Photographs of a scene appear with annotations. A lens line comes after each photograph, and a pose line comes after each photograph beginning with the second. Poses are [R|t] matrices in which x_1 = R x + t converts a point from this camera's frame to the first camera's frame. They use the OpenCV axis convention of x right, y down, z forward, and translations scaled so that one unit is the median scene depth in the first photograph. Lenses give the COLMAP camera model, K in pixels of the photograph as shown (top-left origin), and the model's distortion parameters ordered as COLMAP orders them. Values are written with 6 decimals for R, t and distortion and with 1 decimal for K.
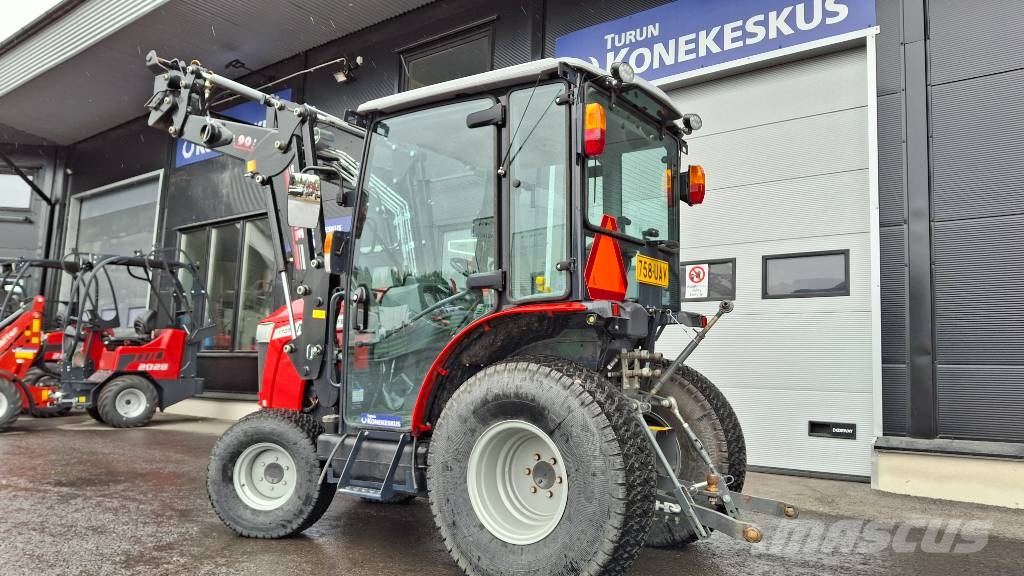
lens RADIAL K [[761.9, 0, 517.4], [0, 761.9, 294.1], [0, 0, 1]] dist [0.080181, -0.135017]
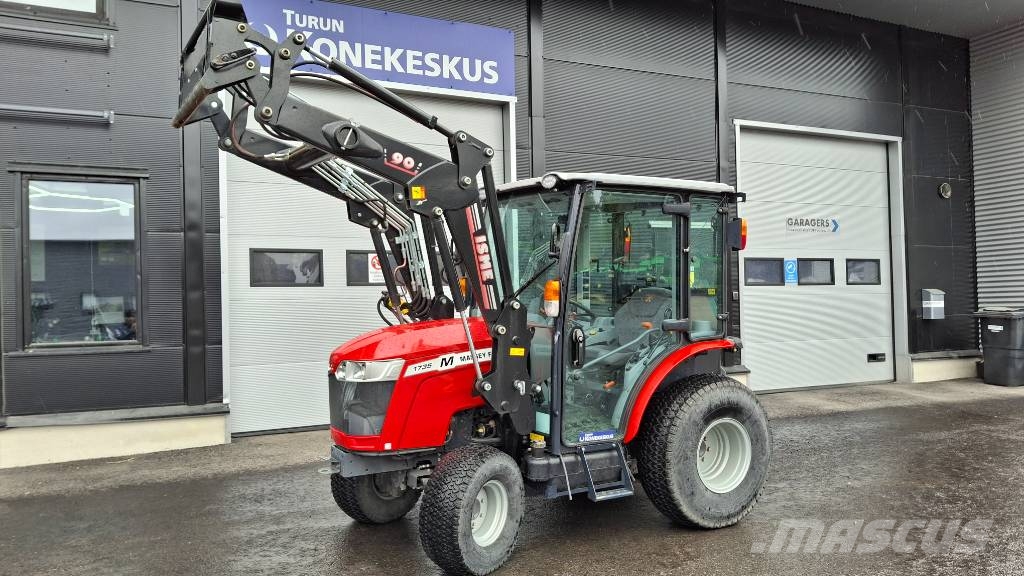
lens RADIAL K [[750.2, 0, 507.5], [0, 750.2, 290.8], [0, 0, 1]] dist [0.082326, -0.138493]
pose [[0.443824, -0.031337, 0.895566, -0.770140], [-0.073104, 0.994791, 0.071038, -0.085469], [-0.893127, -0.096998, 0.439222, 0.352393]]
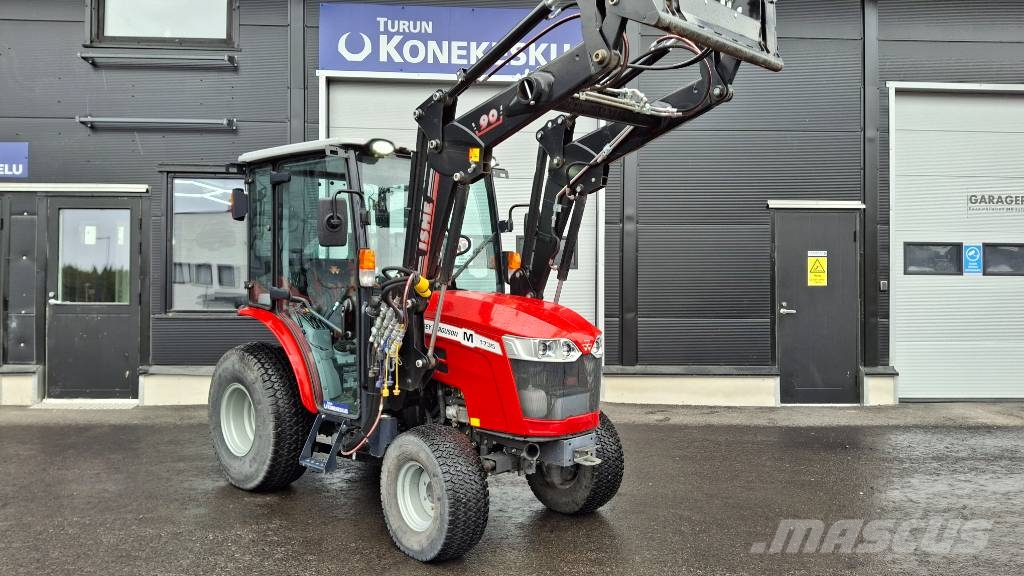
lens RADIAL K [[761.9, 0, 517.4], [0, 761.9, 294.1], [0, 0, 1]] dist [0.080181, -0.135017]
pose [[0.753094, -0.023246, 0.657502, -0.559640], [-0.057759, 0.993181, 0.101270, -0.085326], [-0.655372, -0.114242, 0.746616, 0.019414]]
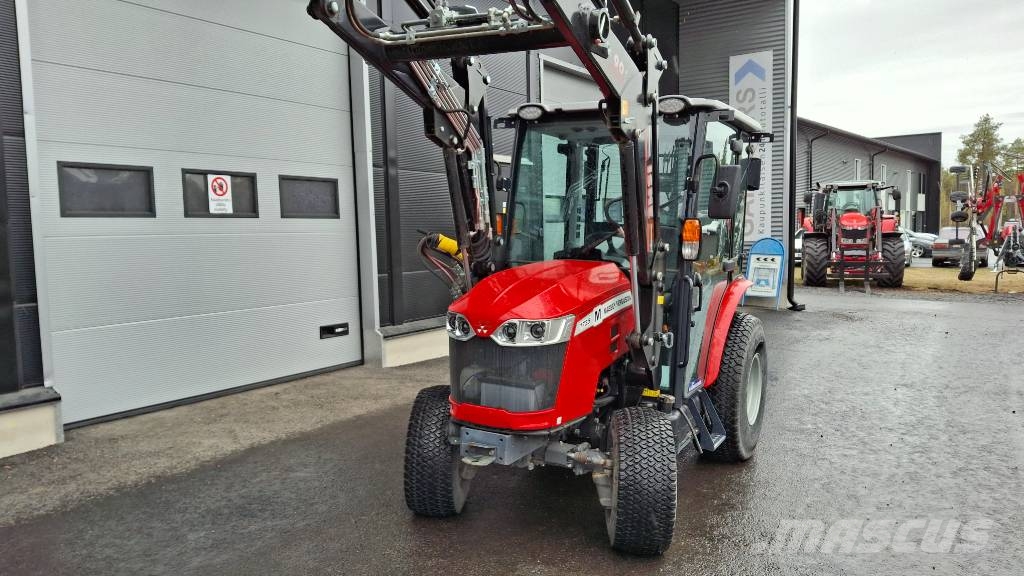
lens RADIAL K [[759.8, 0, 512.0], [0, 759.8, 288.0], [0, 0, 1]] dist [0.004321, -0.053209]
pose [[-0.081804, -0.115083, 0.989982, -0.749670], [-0.108874, 0.988398, 0.105903, -0.043502], [-0.990684, -0.099120, -0.093385, 0.808528]]
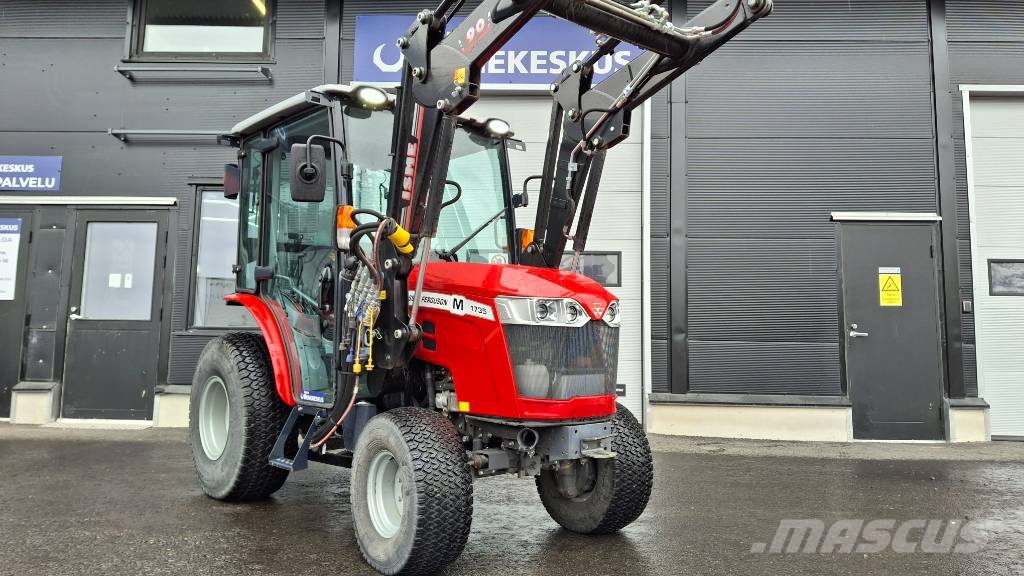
lens RADIAL K [[752.4, 0, 528.9], [0, 752.4, 282.6], [0, 0, 1]] dist [0.059629, -0.103263]
pose [[0.800562, 0.044431, 0.597600, -0.446031], [-0.058815, 0.998258, 0.004571, -0.001964], [-0.596356, -0.038807, 0.801781, 0.068501]]
